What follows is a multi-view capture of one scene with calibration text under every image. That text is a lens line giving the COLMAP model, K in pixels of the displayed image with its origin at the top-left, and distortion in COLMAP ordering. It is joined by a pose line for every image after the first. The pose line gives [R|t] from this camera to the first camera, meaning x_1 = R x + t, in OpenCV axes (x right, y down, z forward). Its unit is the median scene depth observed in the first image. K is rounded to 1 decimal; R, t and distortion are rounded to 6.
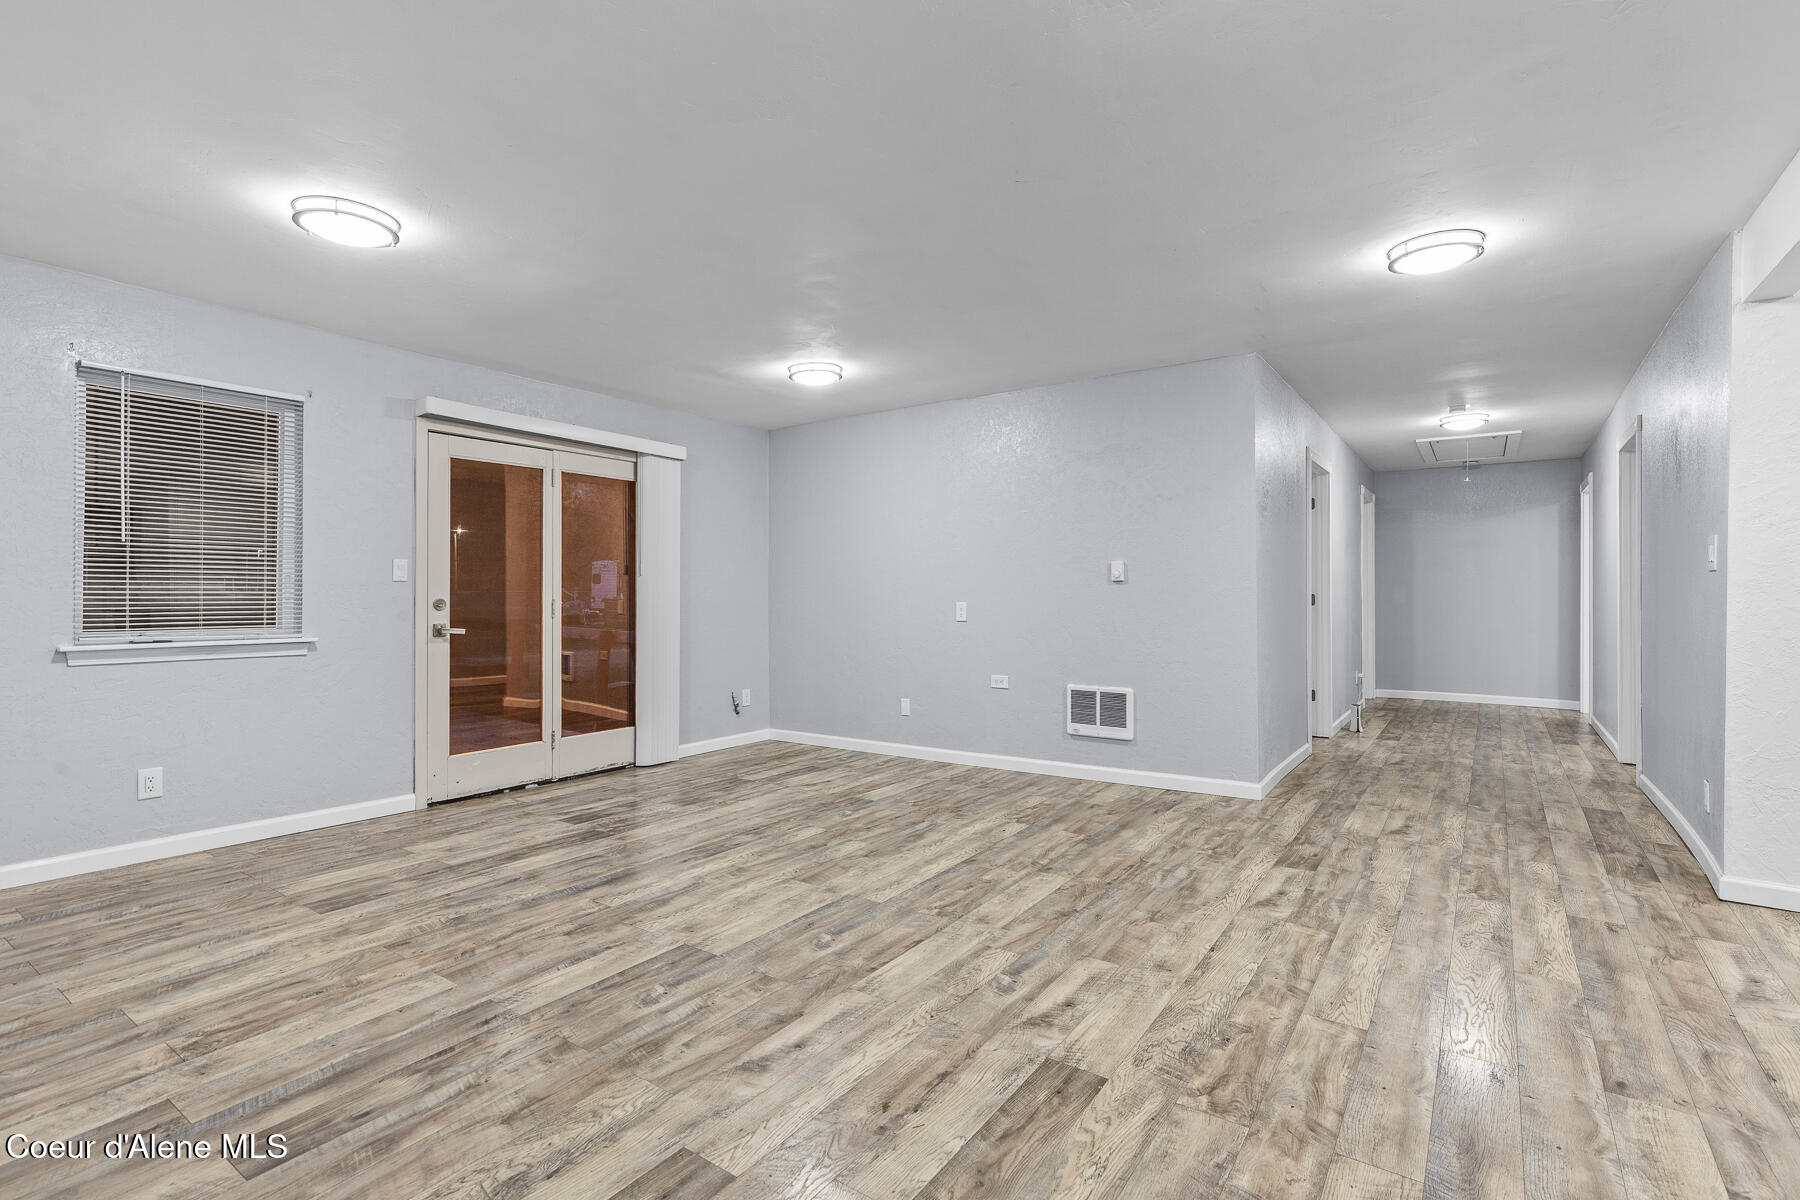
lens RADIAL K [[837.3, 0, 910.1], [0, 837.3, 582.9], [0, 0, 1]] dist [0.009884, -0.000100]
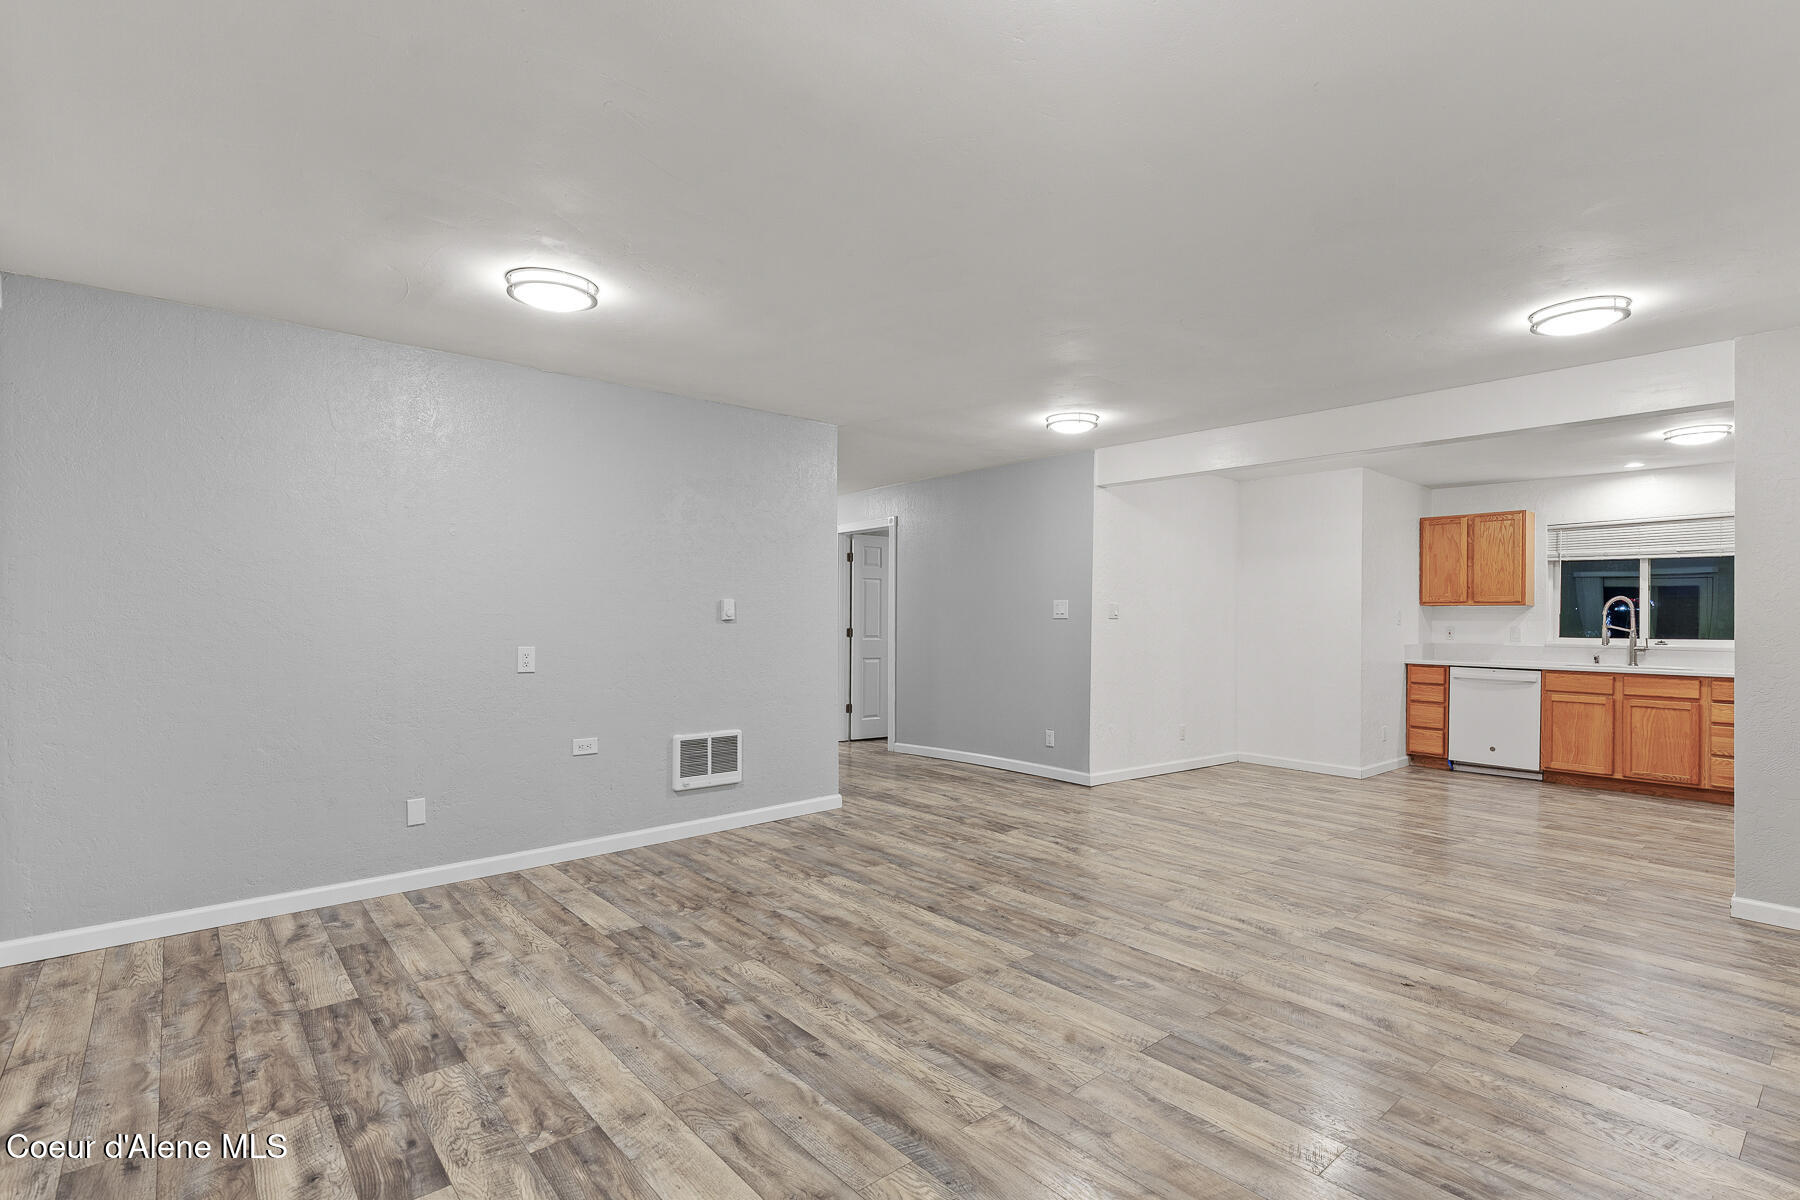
lens RADIAL K [[845.0, 0, 907.5], [0, 845.0, 616.5], [0, 0, 1]] dist [0.007461, 0.000014]
pose [[0.250075, 0.006391, 0.968205, -1.029339], [-0.013793, 0.999900, -0.003038, -0.009862], [-0.968128, -0.012595, 0.250138, 0.893382]]
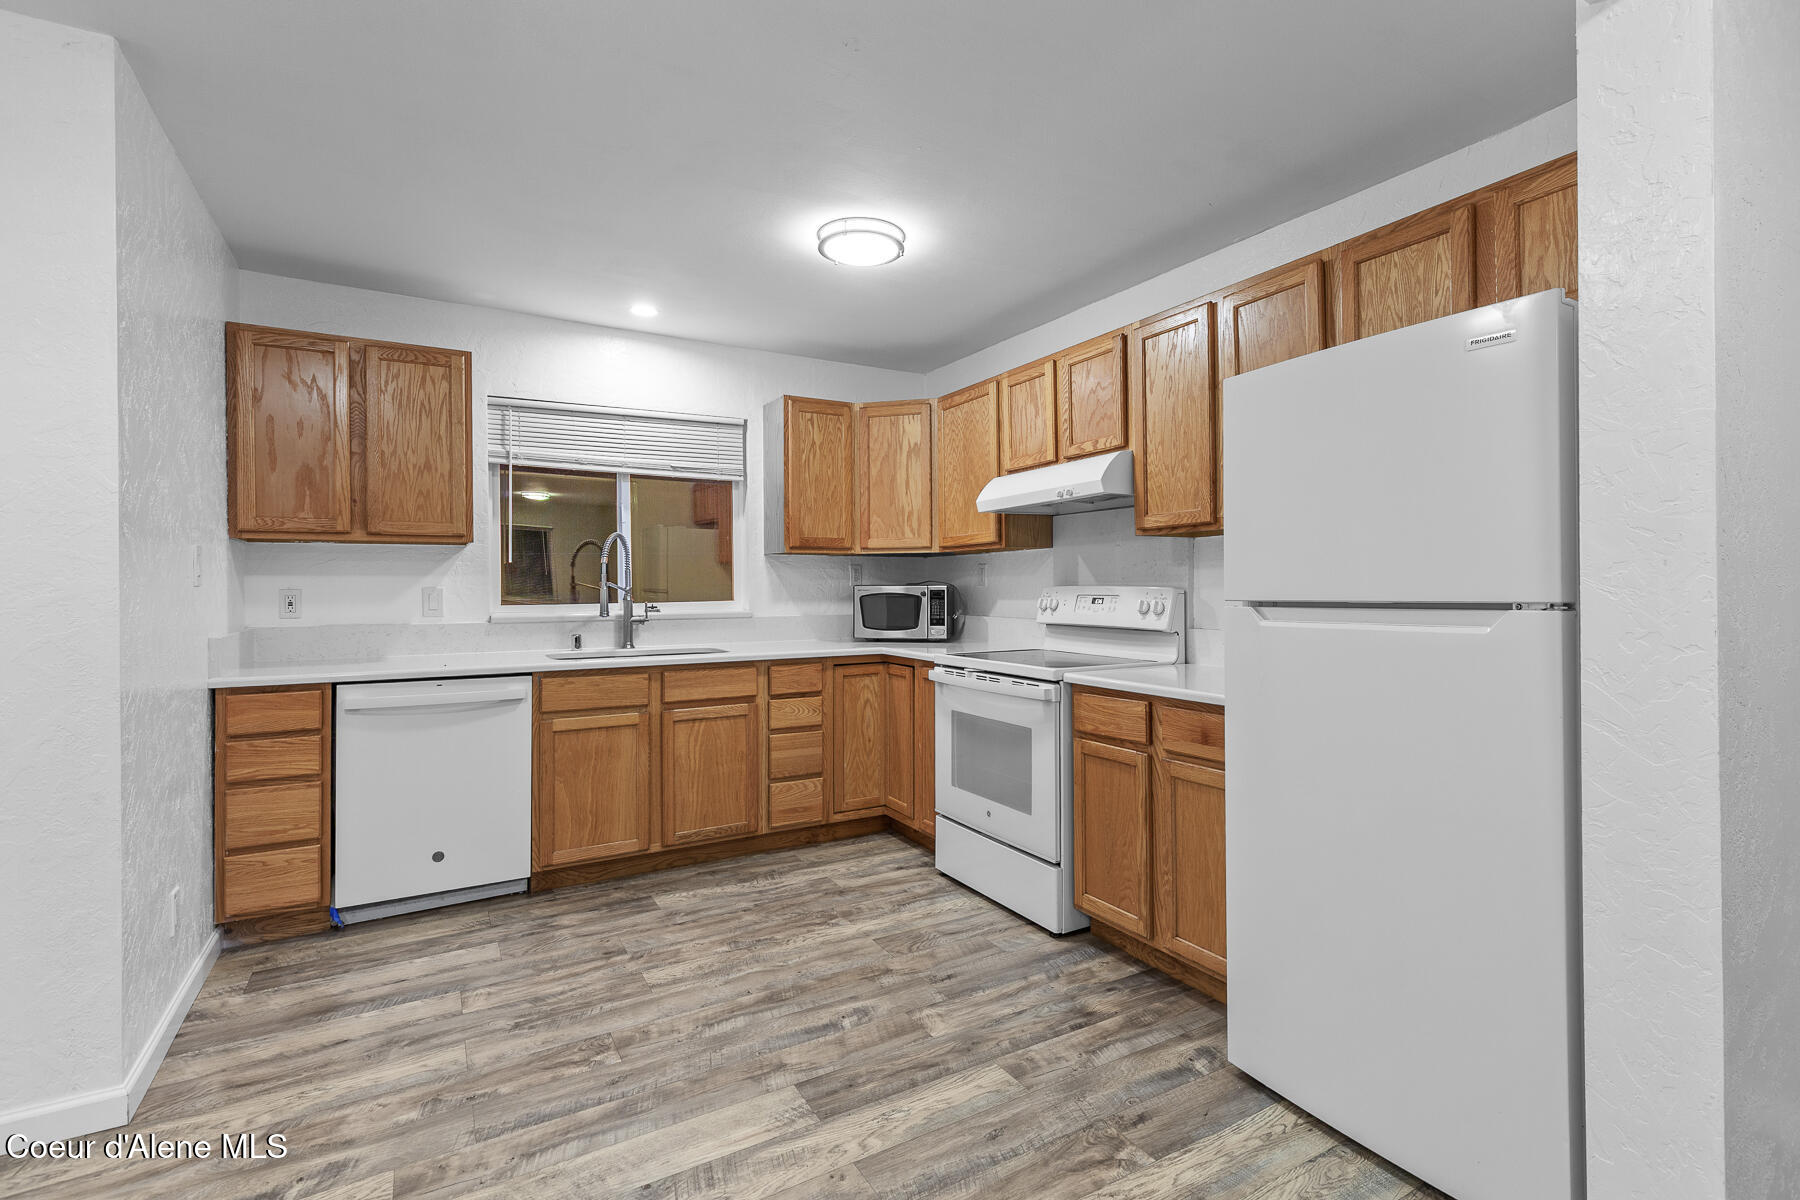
lens RADIAL K [[837.3, 0, 910.1], [0, 837.3, 582.9], [0, 0, 1]] dist [0.009884, -0.000100]
pose [[-0.907629, 0.006435, 0.419724, 0.523443], [0.004817, 0.999976, -0.004916, -0.008856], [-0.419746, -0.002440, -0.907639, 0.642452]]
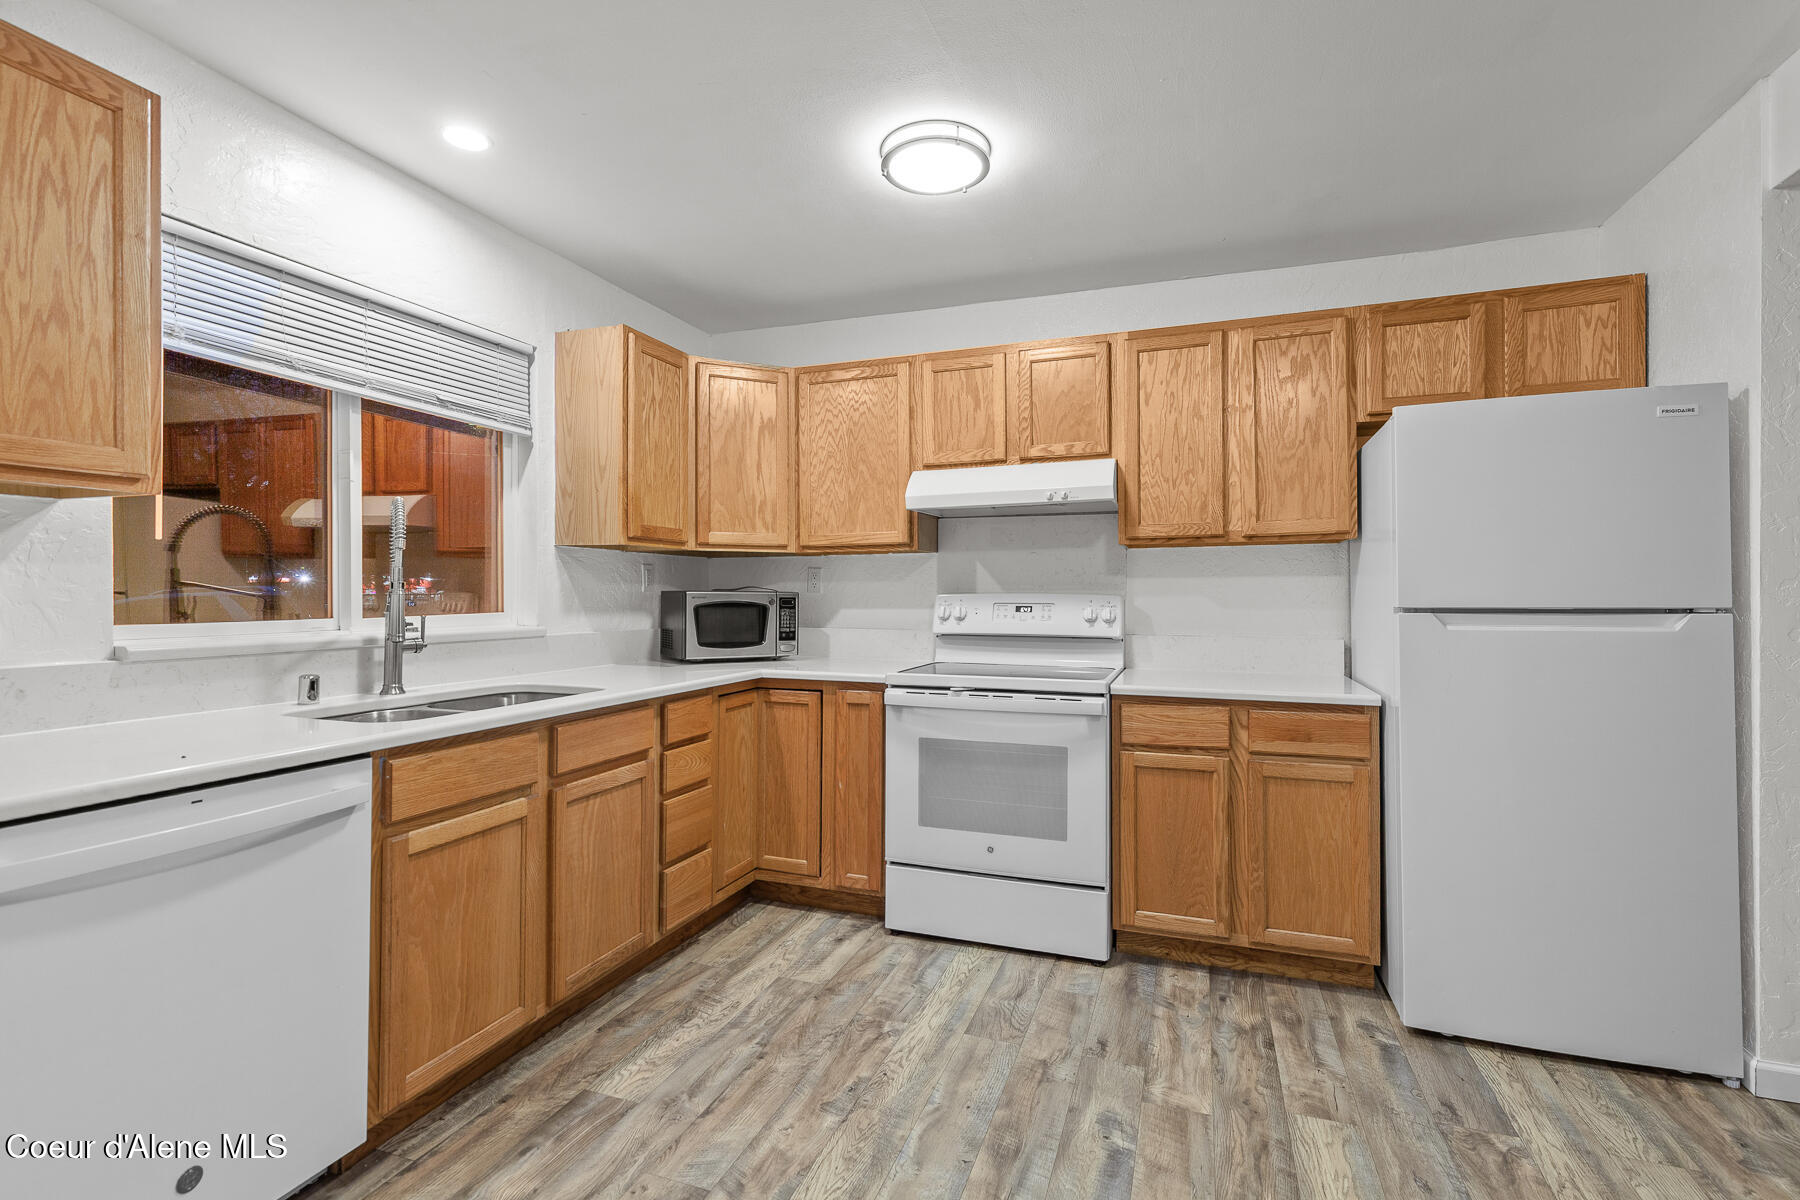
lens RADIAL K [[821.9, 0, 919.6], [0, 821.9, 590.5], [0, 0, 1]] dist [0.004871, 0.000353]
pose [[-0.963380, -0.002214, -0.268130, 1.168373], [-0.000745, 0.999984, -0.005580, -0.007478], [0.268138, -0.005176, -0.963367, 0.514231]]
